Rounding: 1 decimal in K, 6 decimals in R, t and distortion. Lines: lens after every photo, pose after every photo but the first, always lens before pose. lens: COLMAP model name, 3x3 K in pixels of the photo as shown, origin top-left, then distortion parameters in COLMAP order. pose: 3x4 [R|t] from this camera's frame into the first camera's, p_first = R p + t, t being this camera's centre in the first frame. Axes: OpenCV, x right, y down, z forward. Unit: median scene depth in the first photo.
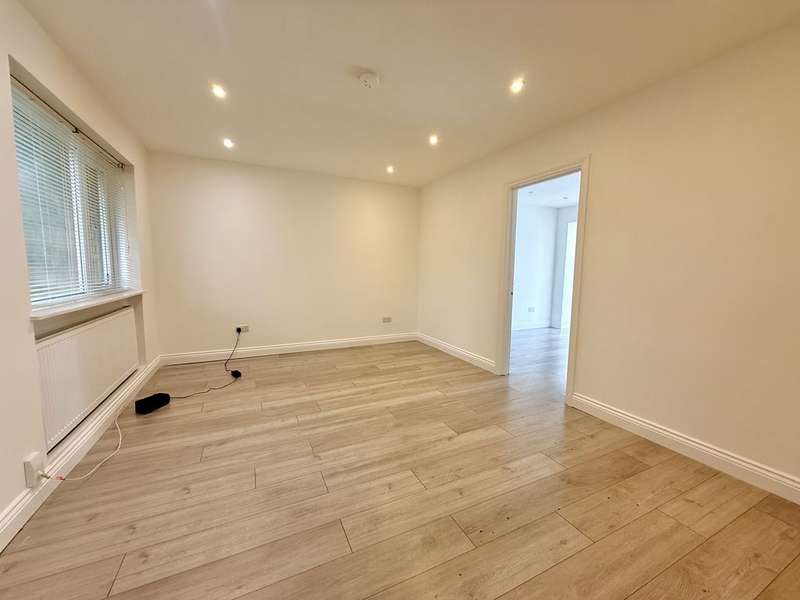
lens RADIAL K [[317.7, 0, 398.2], [0, 317.7, 300.3], [0, 0, 1]] dist [0.001238, -0.000653]
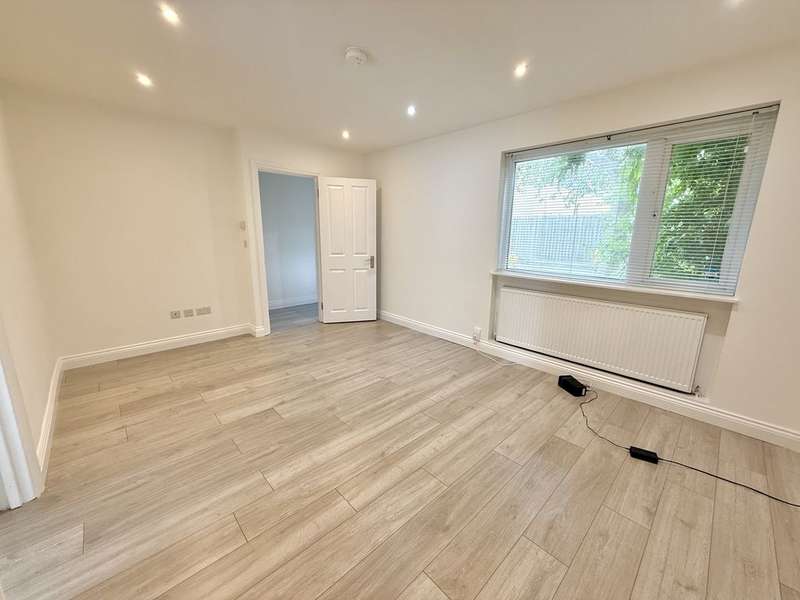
lens RADIAL K [[317.7, 0, 397.5], [0, 317.7, 298.9], [0, 0, 1]] dist [0.001238, -0.000653]
pose [[-0.950236, 0.033625, -0.309711, 0.100024], [-0.061313, 0.954528, 0.291748, -0.241385], [0.305438, 0.296219, -0.904965, 1.825826]]
